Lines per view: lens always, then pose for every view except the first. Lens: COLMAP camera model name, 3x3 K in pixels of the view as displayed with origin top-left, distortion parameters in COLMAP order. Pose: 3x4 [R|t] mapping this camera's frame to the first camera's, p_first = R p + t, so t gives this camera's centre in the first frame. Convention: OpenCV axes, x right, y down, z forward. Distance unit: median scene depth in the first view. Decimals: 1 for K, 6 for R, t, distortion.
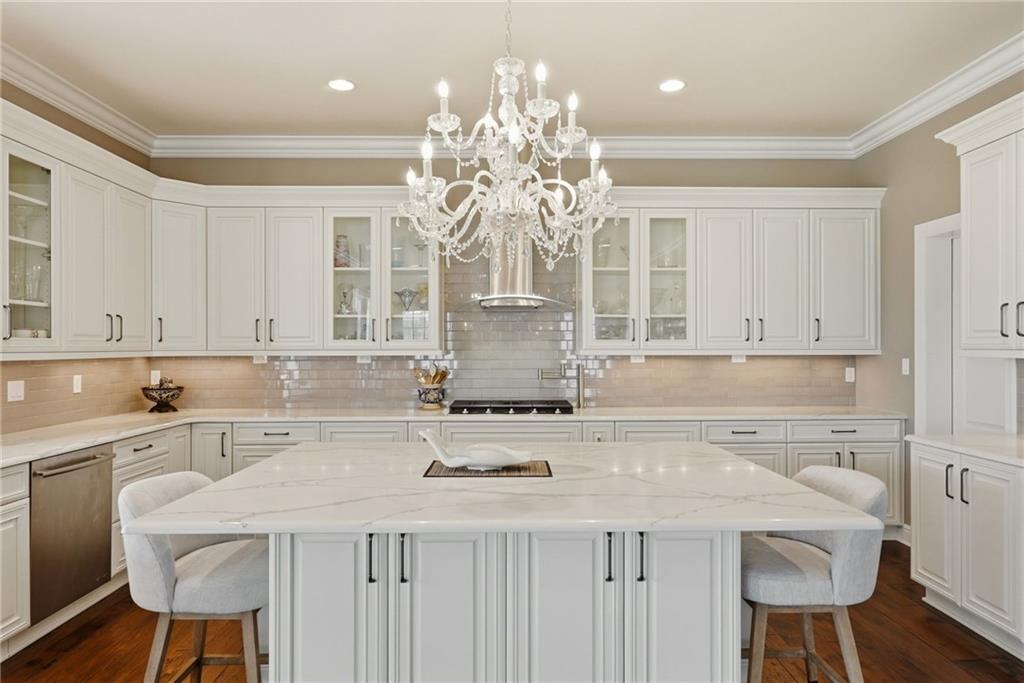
lens RADIAL K [[632.7, 0, 513.7], [0, 632.7, 347.7], [0, 0, 1]] dist [-0.026776, 0.004485]
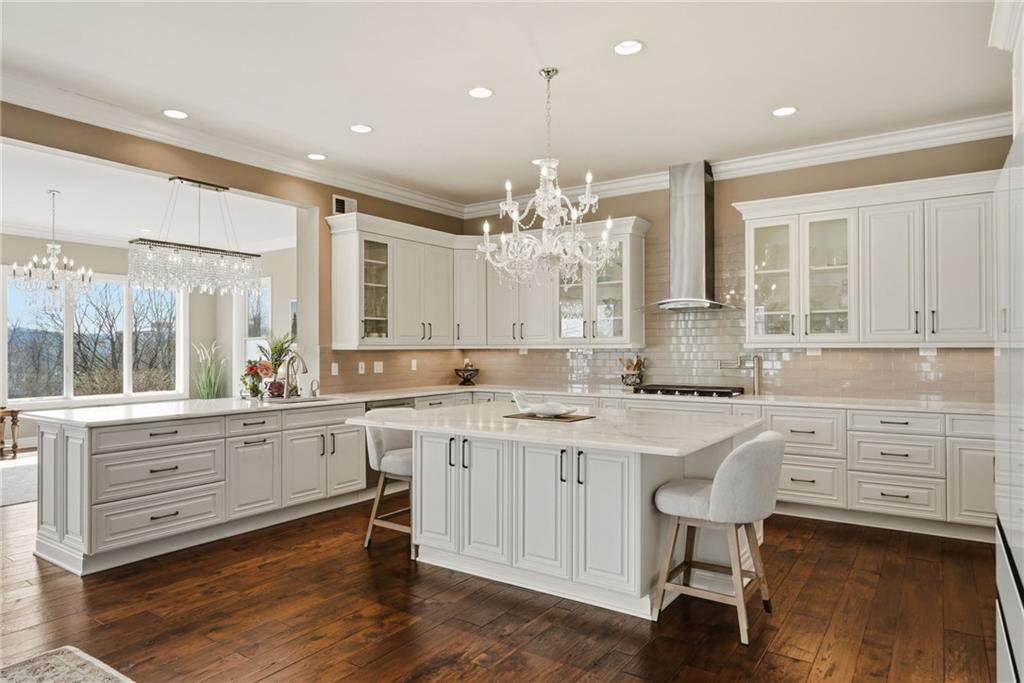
lens RADIAL K [[632.7, 0, 514.9], [0, 632.7, 340.4], [0, 0, 1]] dist [-0.026776, 0.004485]
pose [[0.806828, -0.008149, -0.590730, 0.445755], [0.002872, 0.999947, -0.009871, 0.008385], [0.590779, 0.006267, 0.806809, -0.178574]]
